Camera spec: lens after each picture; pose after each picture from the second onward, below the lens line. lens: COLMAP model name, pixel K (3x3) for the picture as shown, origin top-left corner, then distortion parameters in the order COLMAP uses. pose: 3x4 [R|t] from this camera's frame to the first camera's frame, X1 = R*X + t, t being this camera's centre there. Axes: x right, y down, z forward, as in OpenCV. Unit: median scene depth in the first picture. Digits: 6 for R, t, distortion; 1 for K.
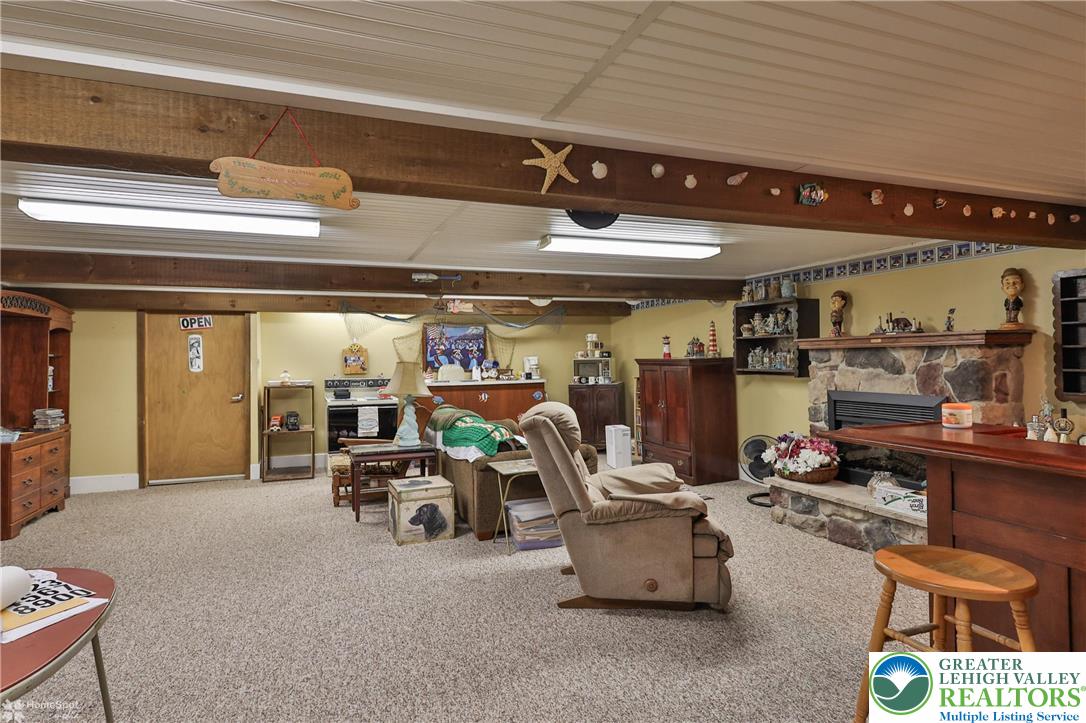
lens RADIAL K [[546.6, 0, 543.0], [0, 546.6, 361.5], [0, 0, 1]] dist [0.002458, 0.000508]
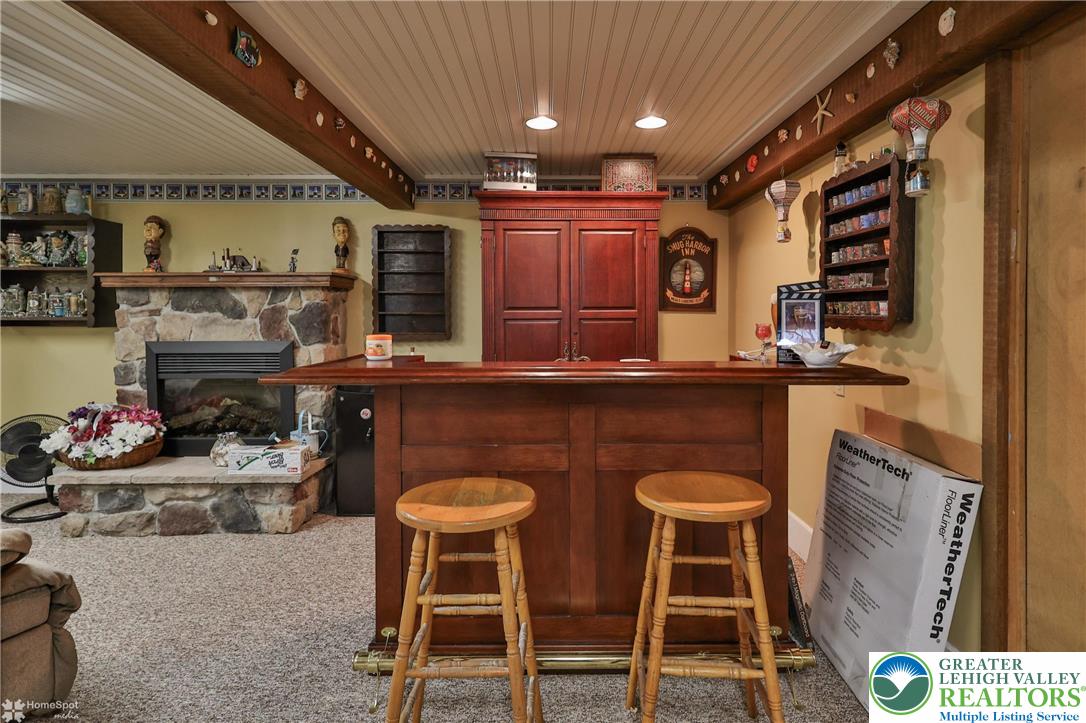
lens RADIAL K [[588.2, 0, 545.6], [0, 588.2, 318.7], [0, 0, 1]] dist [0.000818, 0.001035]
pose [[0.369228, 0.005605, 0.929322, -0.040580], [0.003657, 0.999965, -0.007483, 0.029056], [-0.929332, 0.006161, 0.369195, 0.177835]]
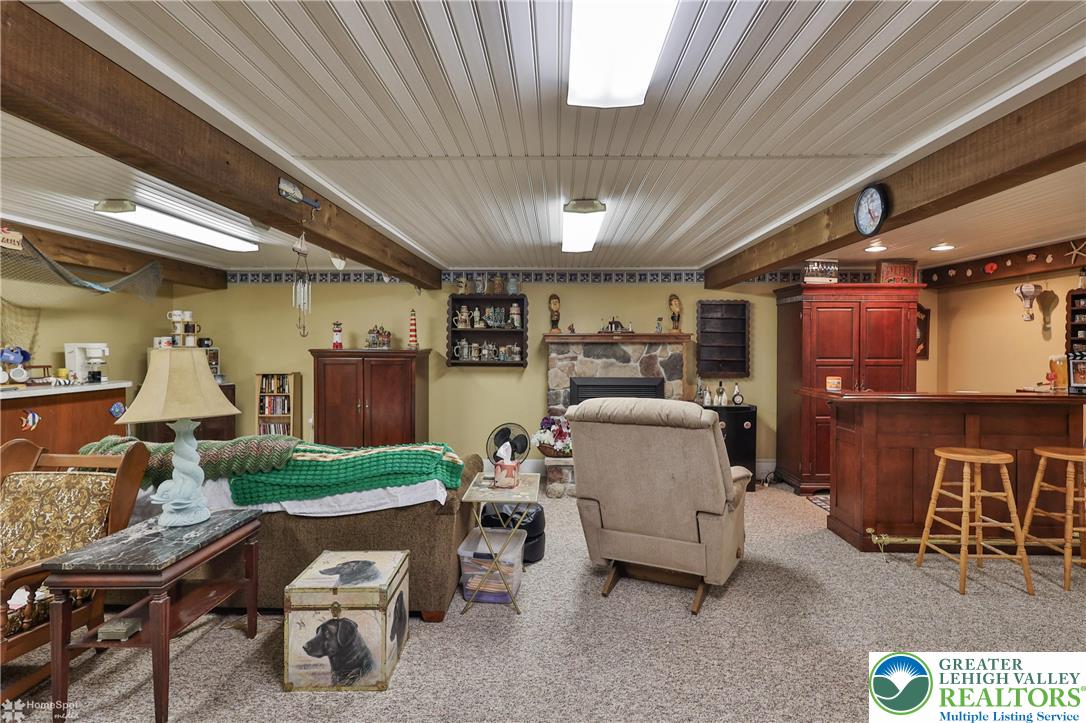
lens RADIAL K [[563.6, 0, 539.9], [0, 563.6, 351.2], [0, 0, 1]] dist [-0.000502, -0.000064]
pose [[0.405425, 0.009773, 0.914076, -0.641241], [-0.002108, 0.999950, -0.009756, 0.007556], [-0.914126, 0.002028, 0.405425, 0.571614]]
